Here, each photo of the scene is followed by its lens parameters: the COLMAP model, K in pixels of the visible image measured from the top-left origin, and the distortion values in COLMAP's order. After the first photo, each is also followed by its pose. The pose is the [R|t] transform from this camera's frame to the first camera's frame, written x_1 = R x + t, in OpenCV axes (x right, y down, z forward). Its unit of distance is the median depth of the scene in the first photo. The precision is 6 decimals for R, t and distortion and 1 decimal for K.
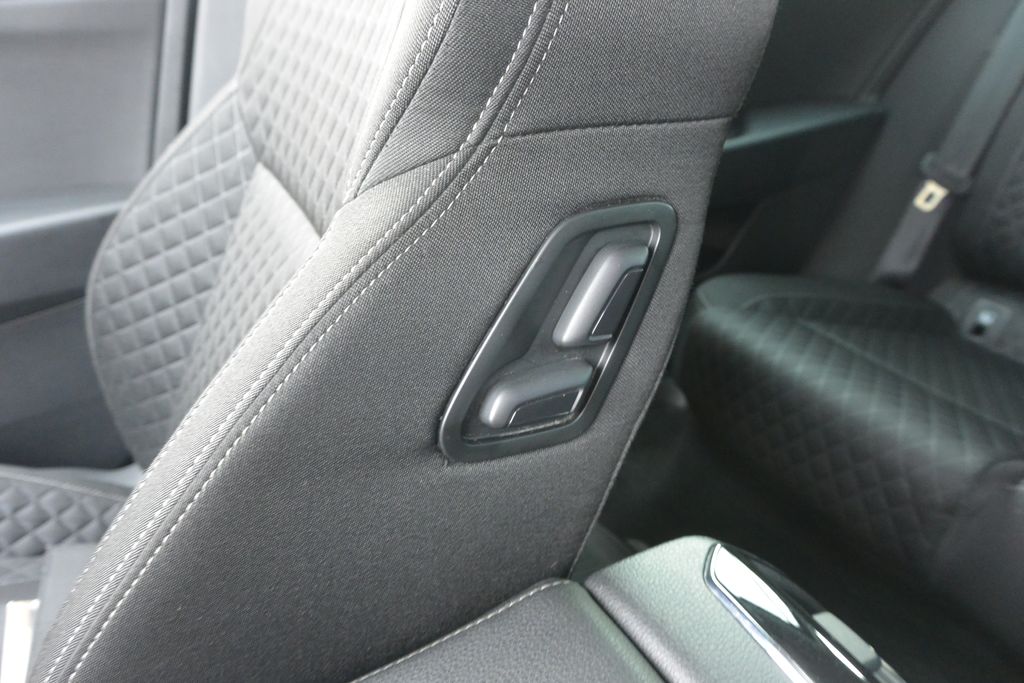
lens RADIAL K [[785.6, 0, 512.2], [0, 785.6, 342.2], [0, 0, 1]] dist [-0.006856, 0.019081]
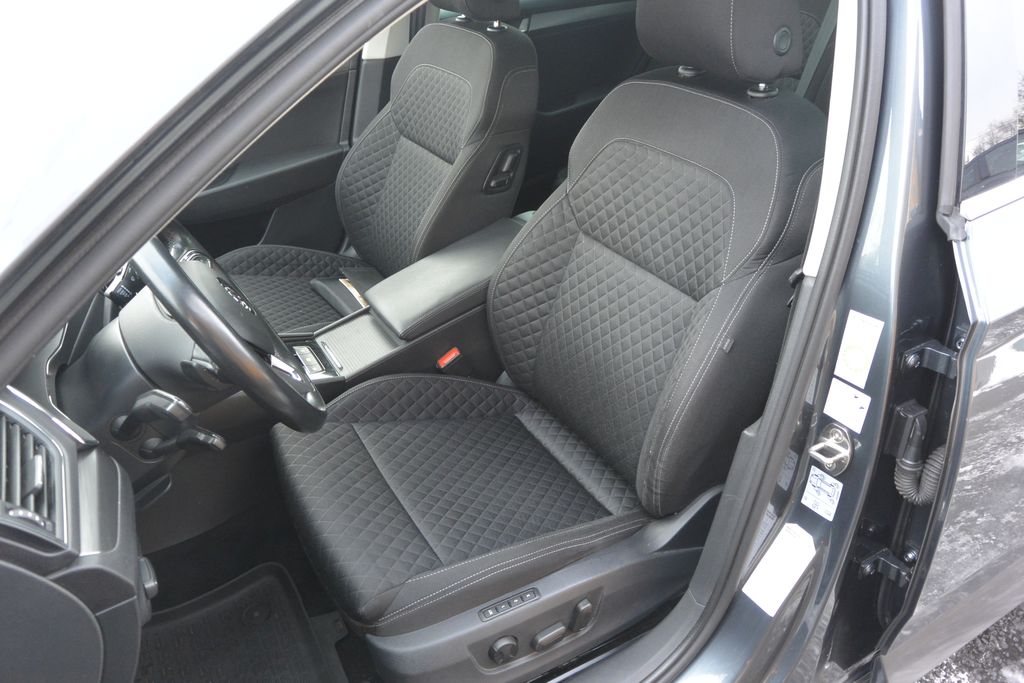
lens RADIAL K [[785.6, 0, 511.5], [0, 785.6, 340.8], [0, 0, 1]] dist [-0.006856, 0.019081]
pose [[0.993345, -0.087583, 0.074799, -0.207369], [0.079847, 0.991697, 0.100806, 0.328357], [-0.083007, -0.094163, 0.992090, -2.401410]]
